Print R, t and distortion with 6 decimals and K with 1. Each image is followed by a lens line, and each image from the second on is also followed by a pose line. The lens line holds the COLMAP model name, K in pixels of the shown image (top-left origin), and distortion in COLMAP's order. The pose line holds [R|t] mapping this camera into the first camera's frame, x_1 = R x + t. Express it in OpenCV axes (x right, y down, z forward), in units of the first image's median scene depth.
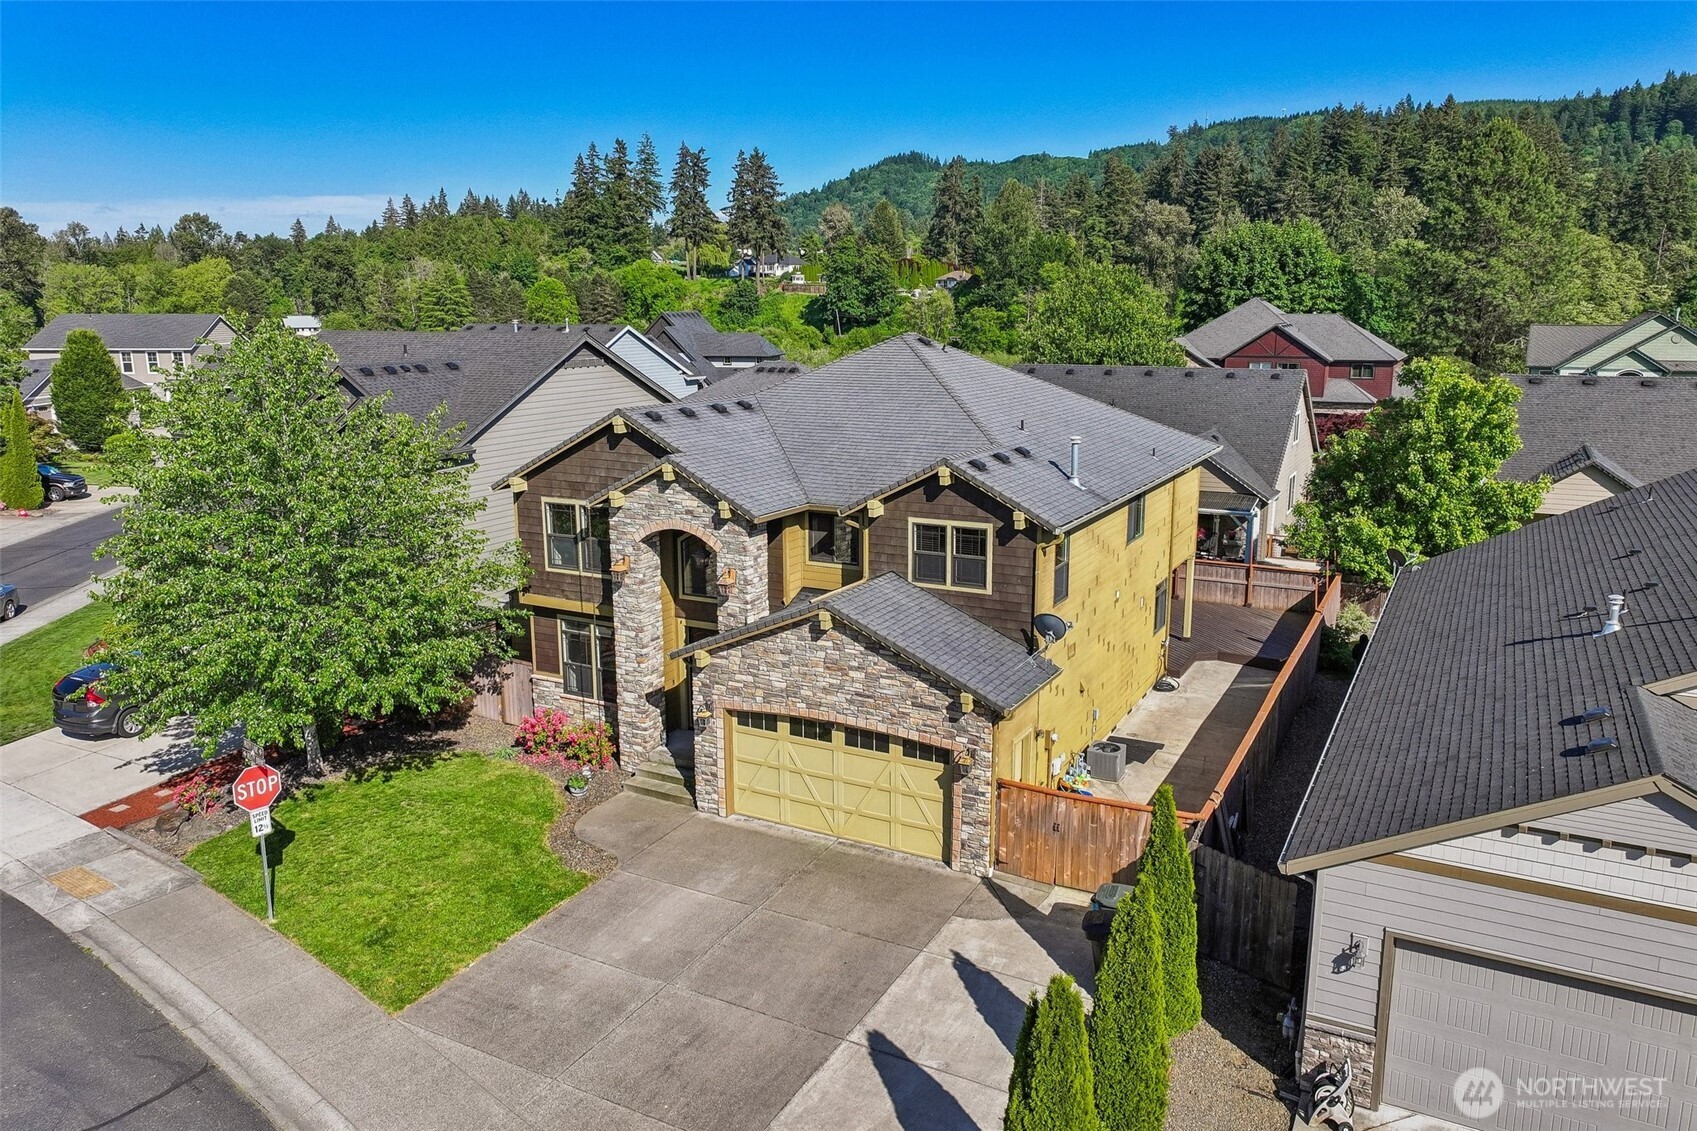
lens RADIAL K [[1192.4, 0, 848.5], [0, 1192.4, 565.5], [0, 0, 1]] dist [0.006574, 0.008389]
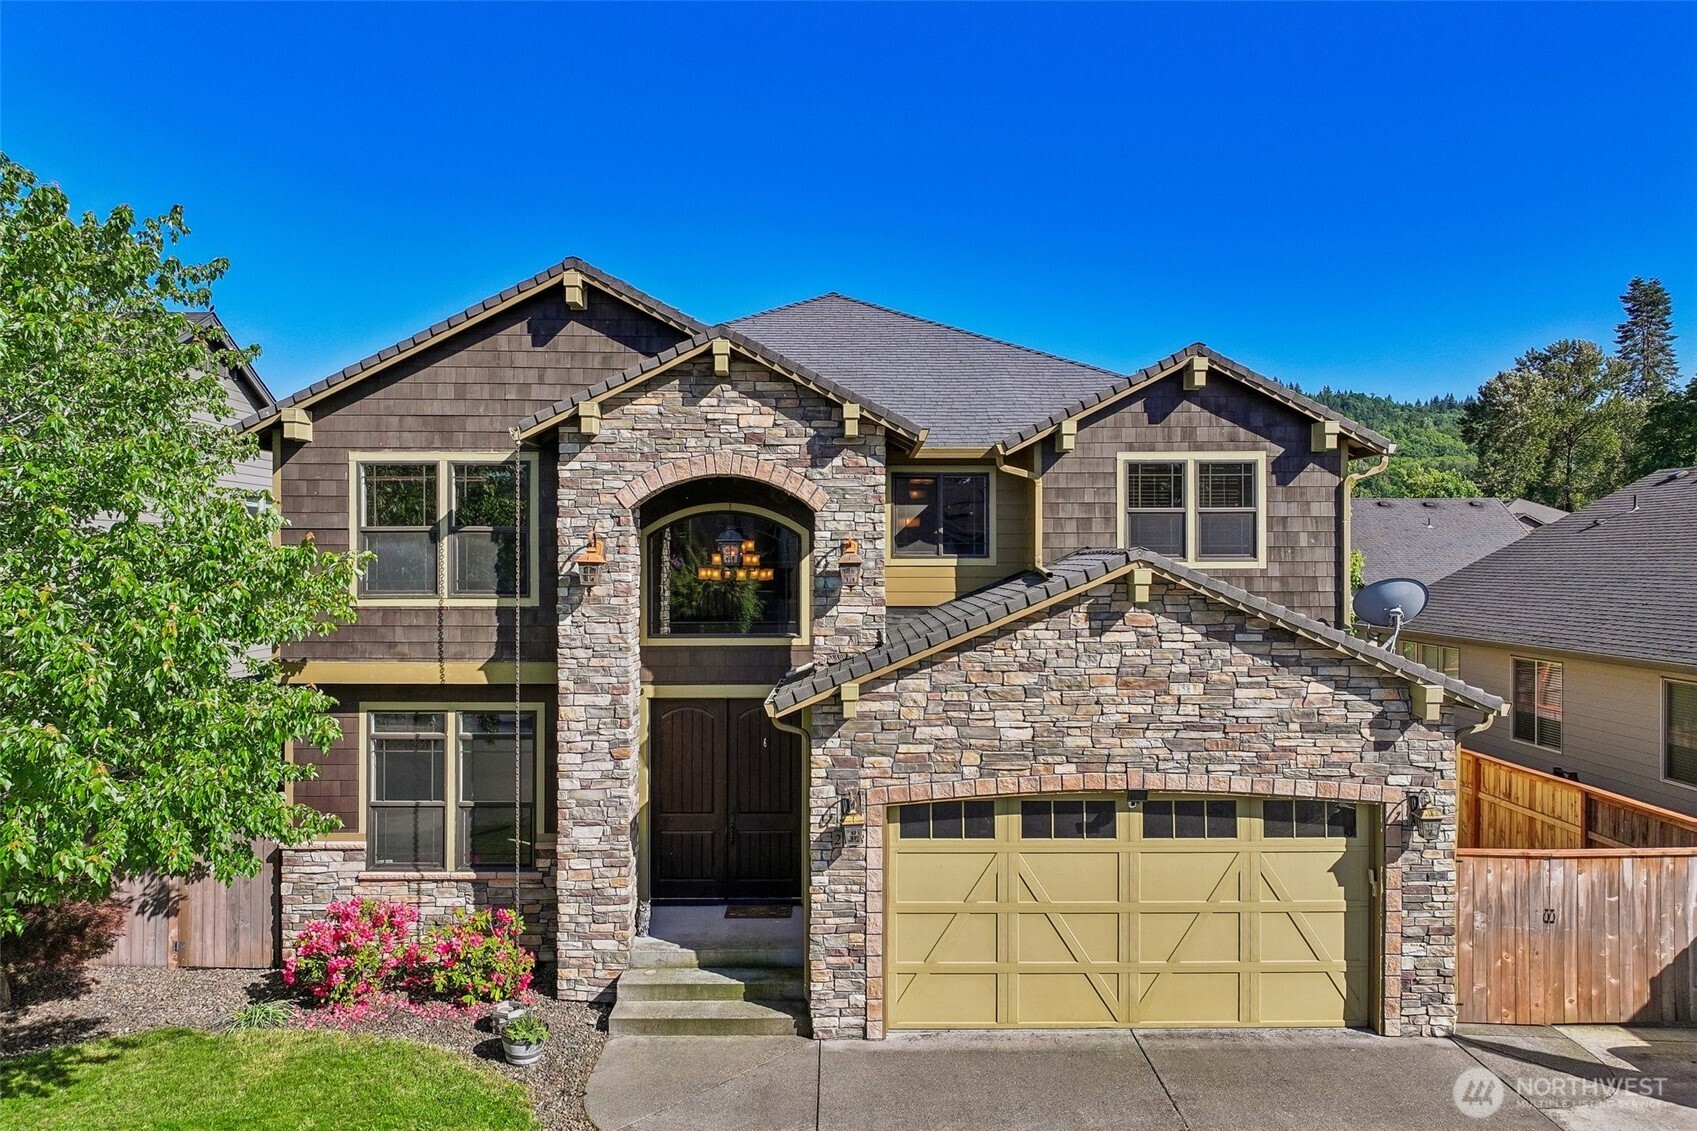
lens RADIAL K [[1192.4, 0, 848.5], [0, 1192.4, 565.5], [0, 0, 1]] dist [0.006574, 0.008389]
pose [[0.874423, 0.002801, 0.485155, -0.361677], [0.099038, 0.977896, -0.184148, 0.113273], [-0.474948, 0.209072, 0.854818, 0.564042]]
